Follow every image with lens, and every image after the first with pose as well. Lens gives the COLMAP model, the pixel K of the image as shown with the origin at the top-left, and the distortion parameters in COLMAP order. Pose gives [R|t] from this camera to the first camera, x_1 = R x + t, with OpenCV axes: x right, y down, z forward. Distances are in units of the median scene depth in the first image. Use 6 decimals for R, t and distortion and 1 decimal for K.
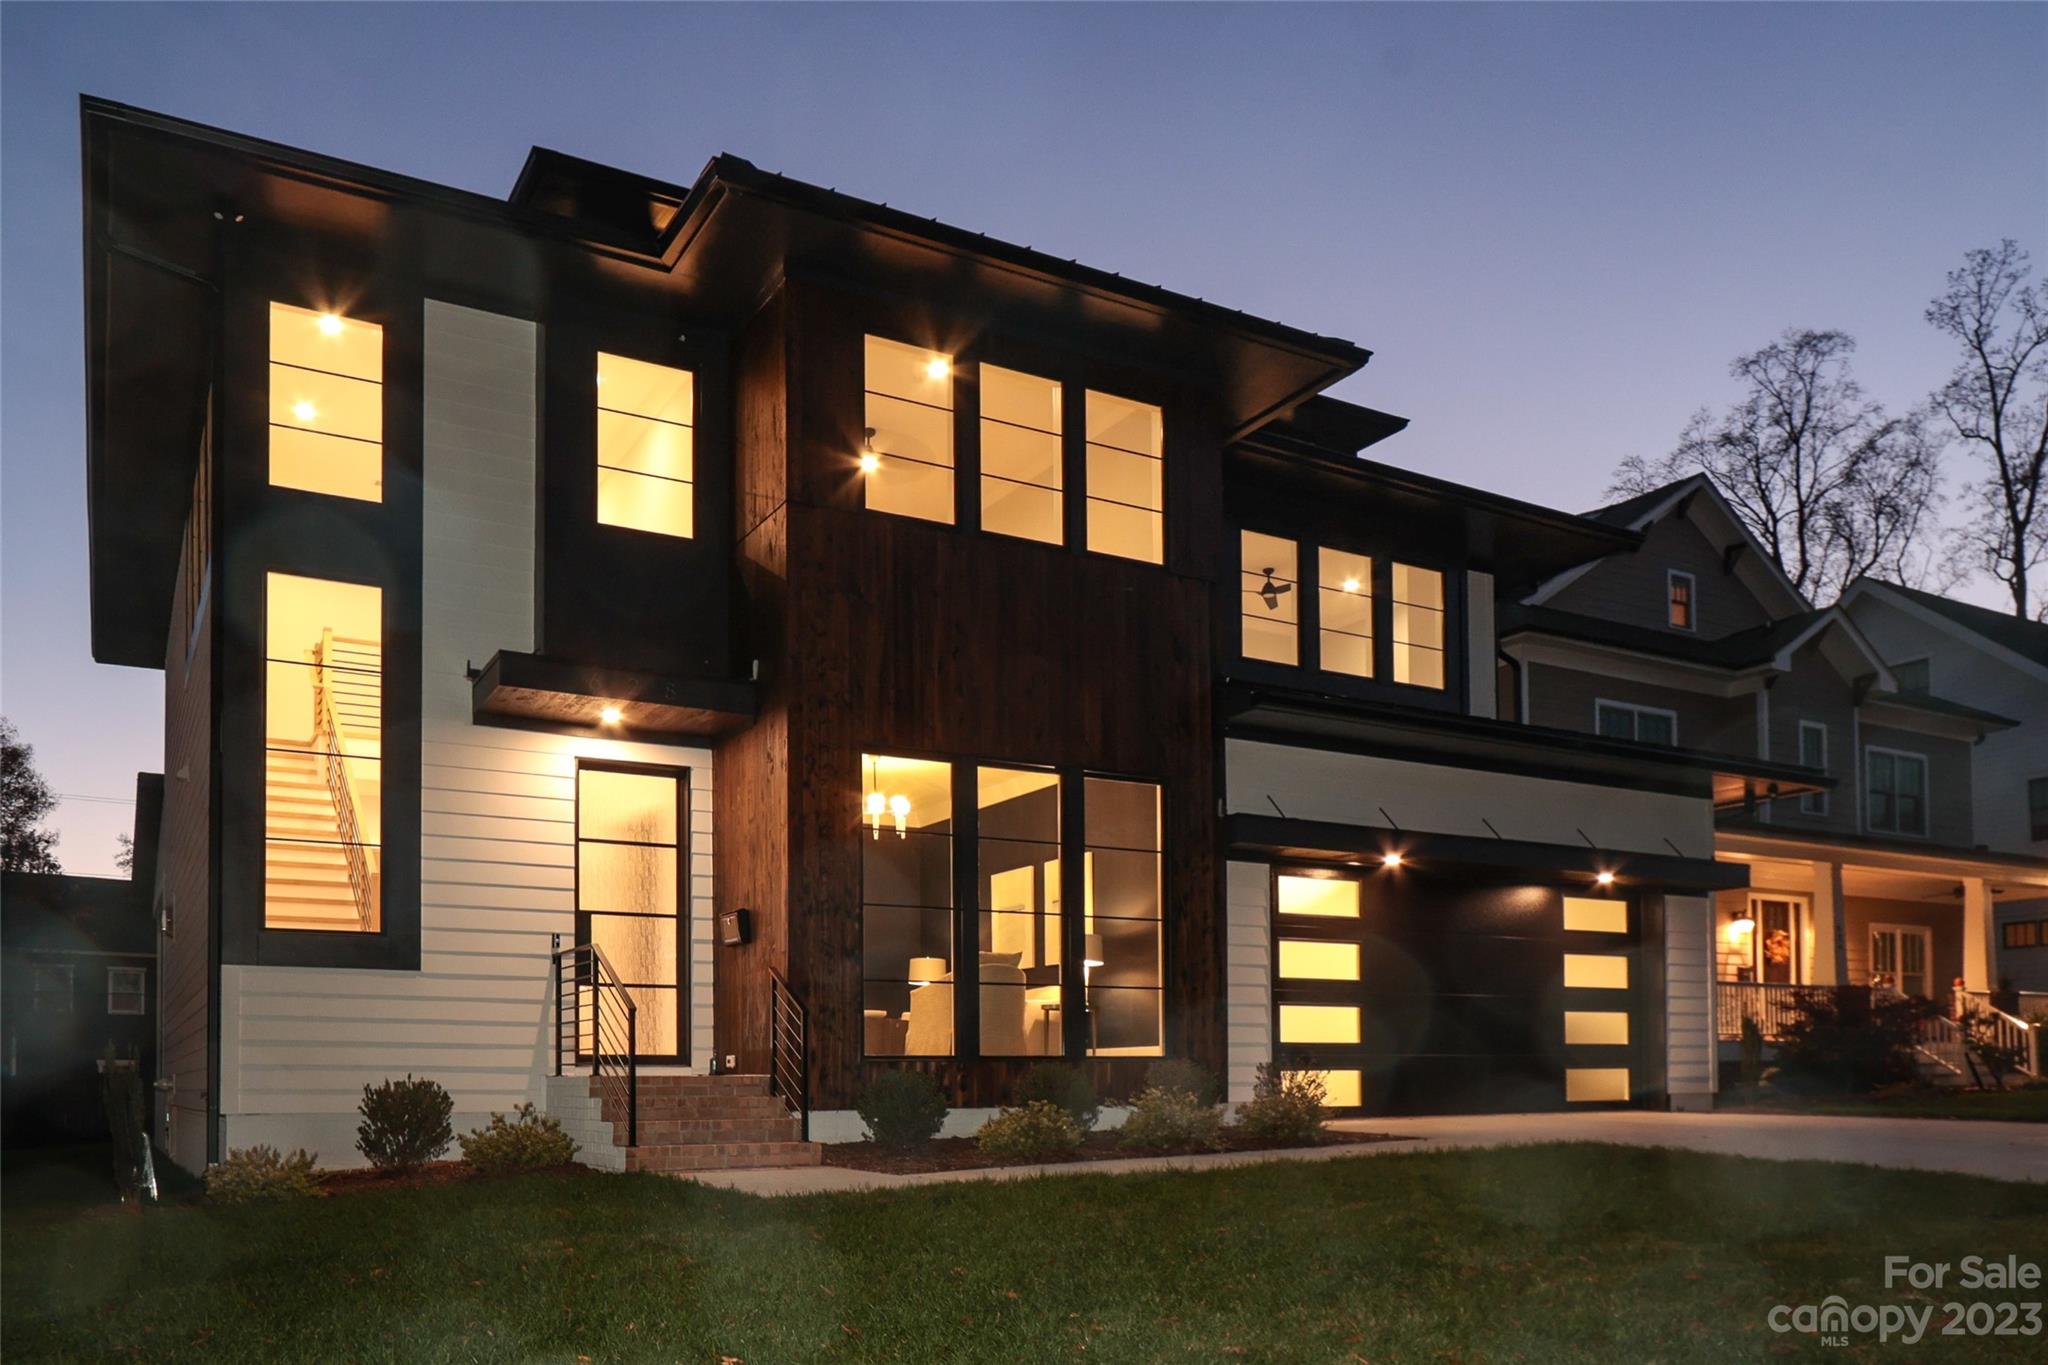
lens RADIAL K [[1469.7, 0, 905.5], [0, 1469.7, 1021.1], [0, 0, 1]] dist [-0.005467, 0.008768]
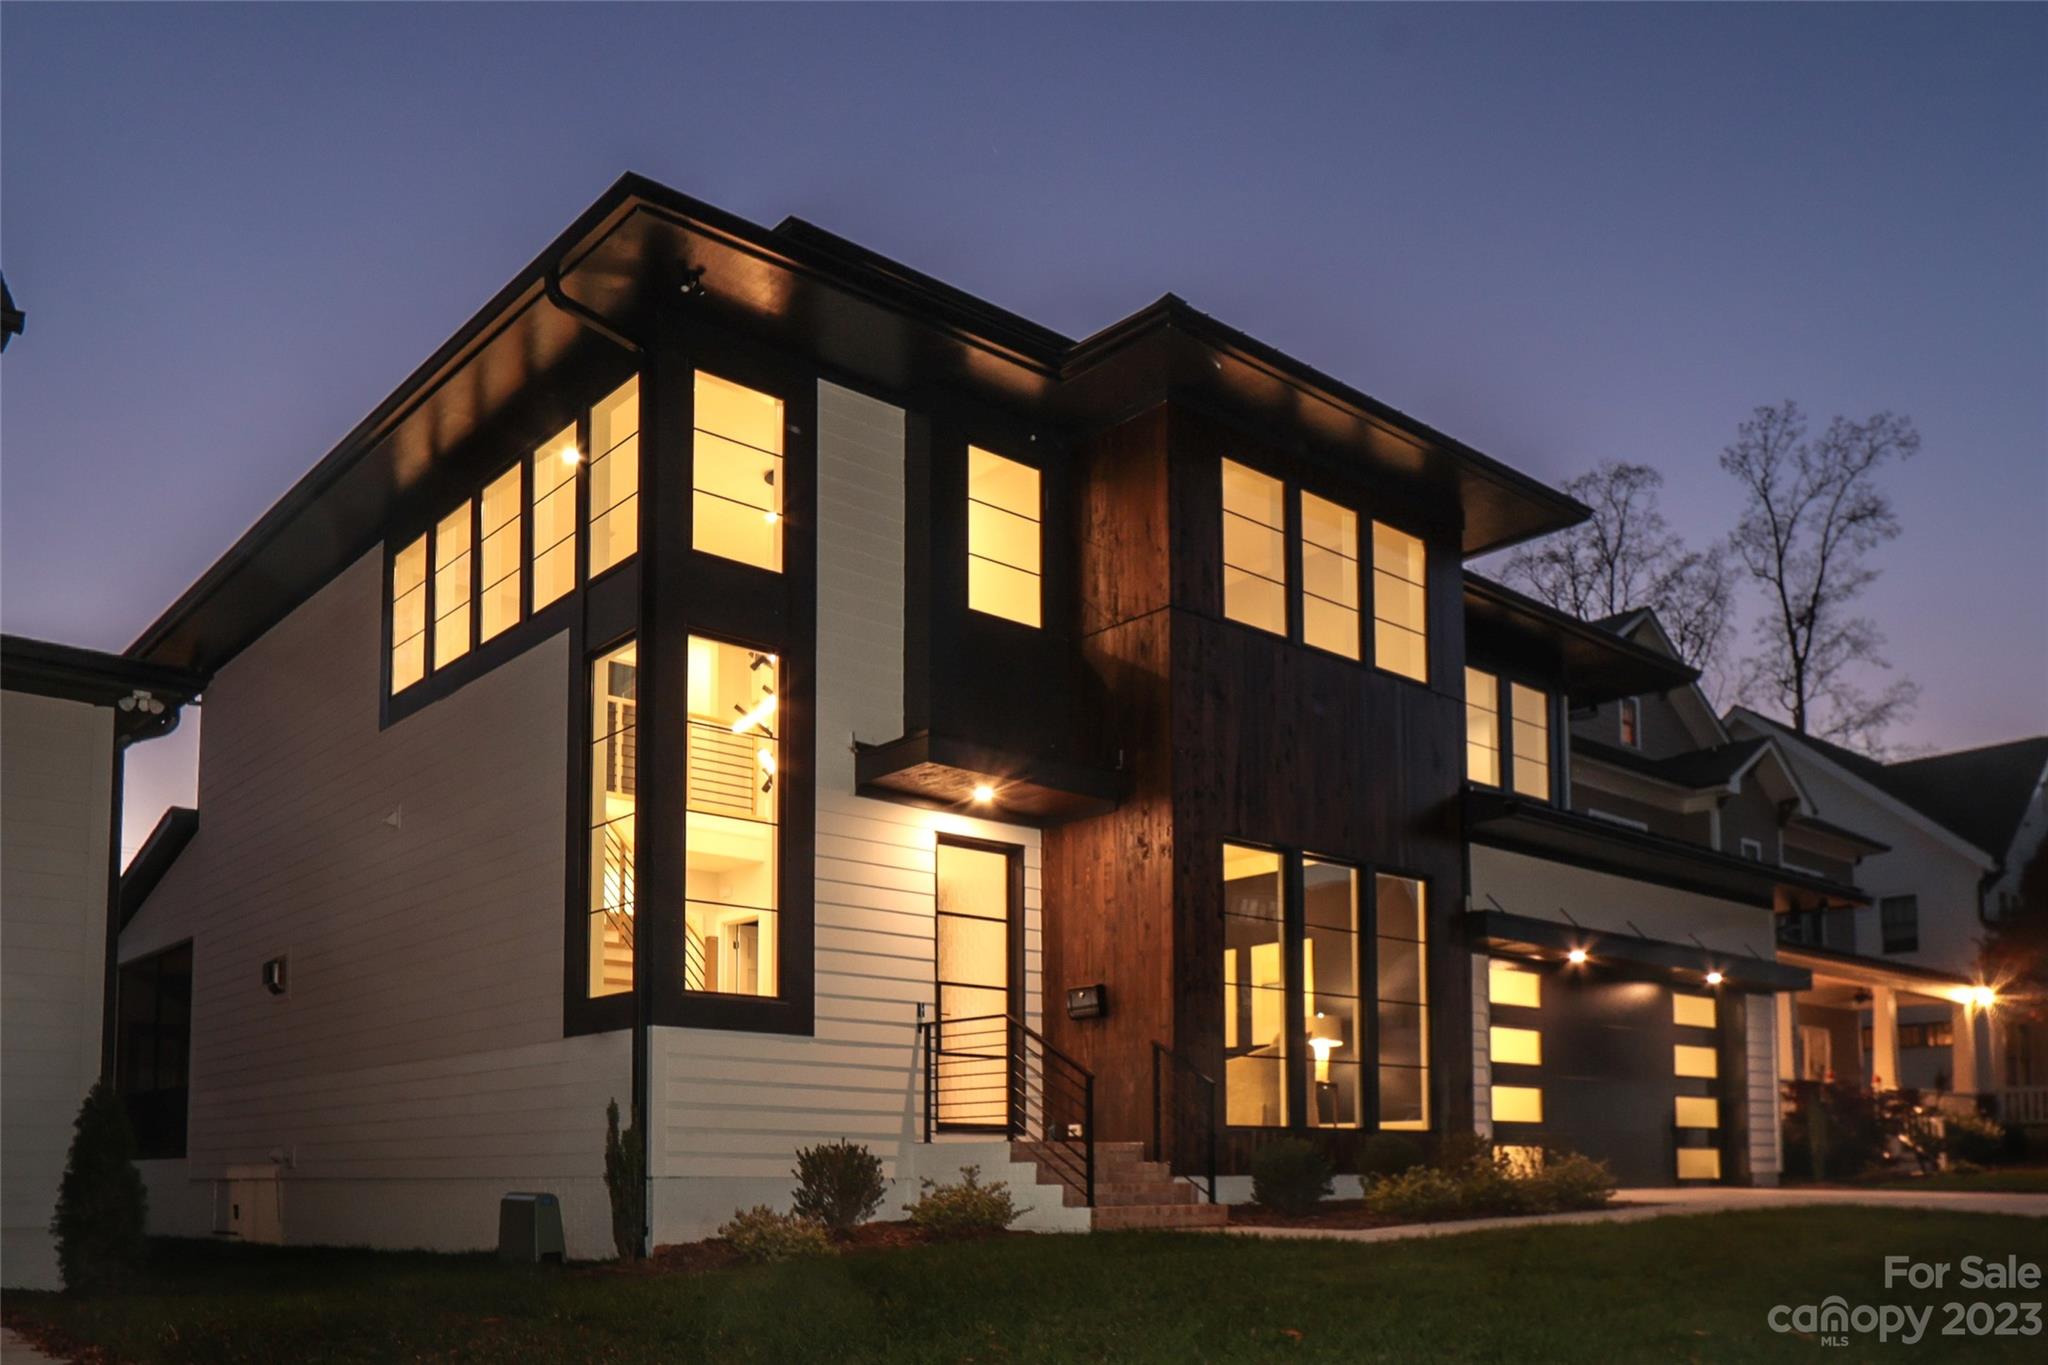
lens RADIAL K [[1623.5, 0, 1018.0], [0, 1623.5, 1037.1], [0, 0, 1]] dist [0.010555, 0.002734]
pose [[0.972366, 0.022068, 0.232416, -0.376681], [-0.011353, 0.998814, -0.047340, 0.014323], [-0.233185, 0.043393, 0.971464, -0.092886]]
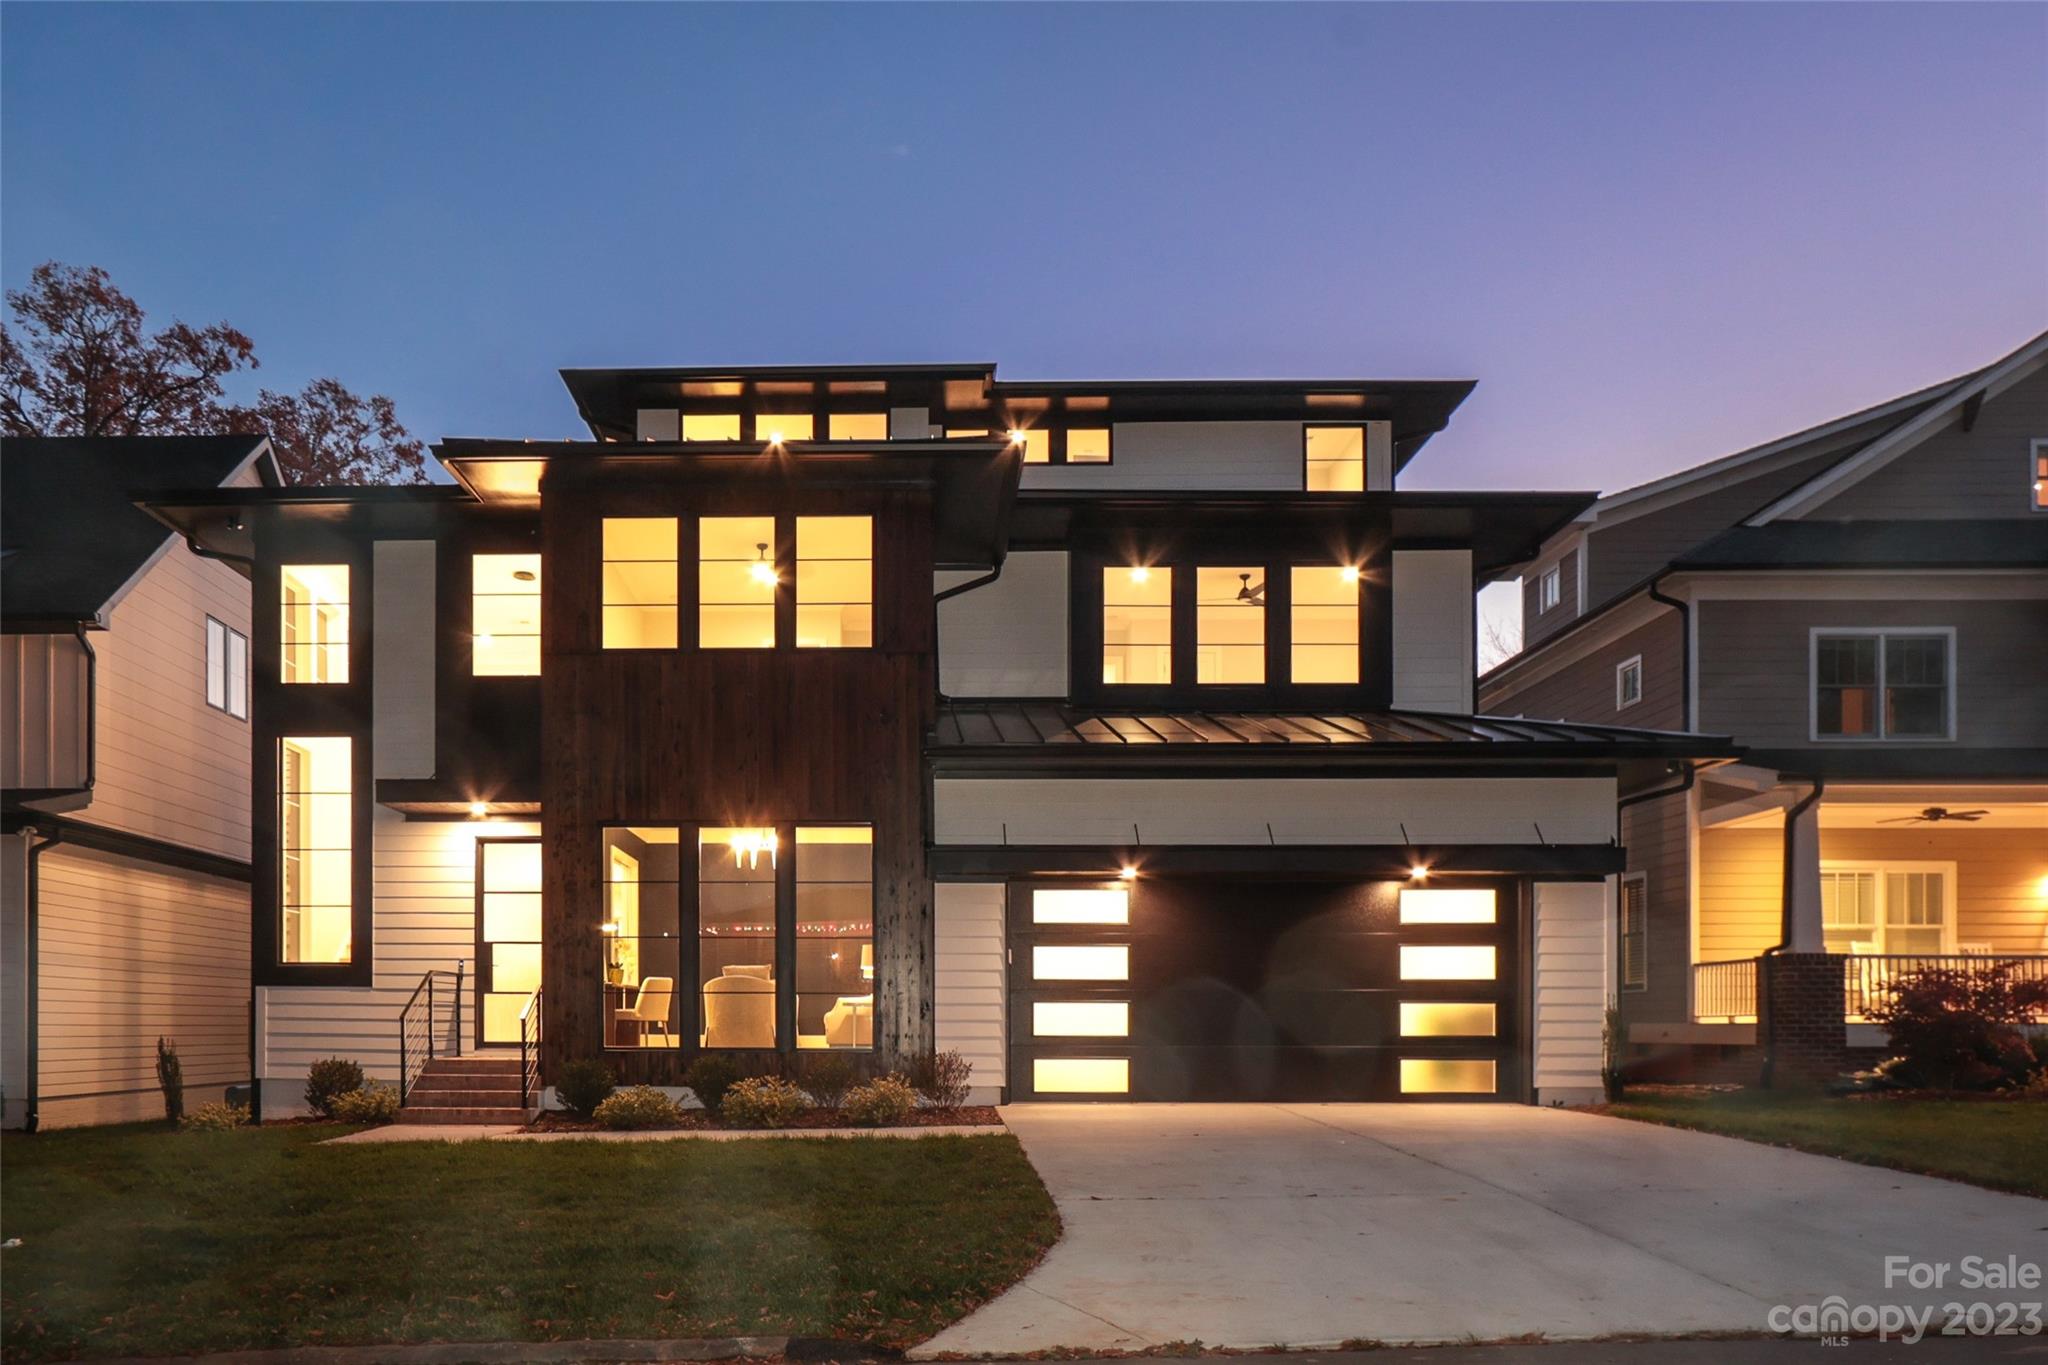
lens RADIAL K [[1469.7, 0, 905.5], [0, 1469.7, 1021.1], [0, 0, 1]] dist [-0.005467, 0.008768]
pose [[0.876786, 0.010198, -0.480773, 0.748632], [0.009524, 0.999211, 0.038565, -0.043594], [0.480787, -0.038392, 0.875996, -0.067389]]
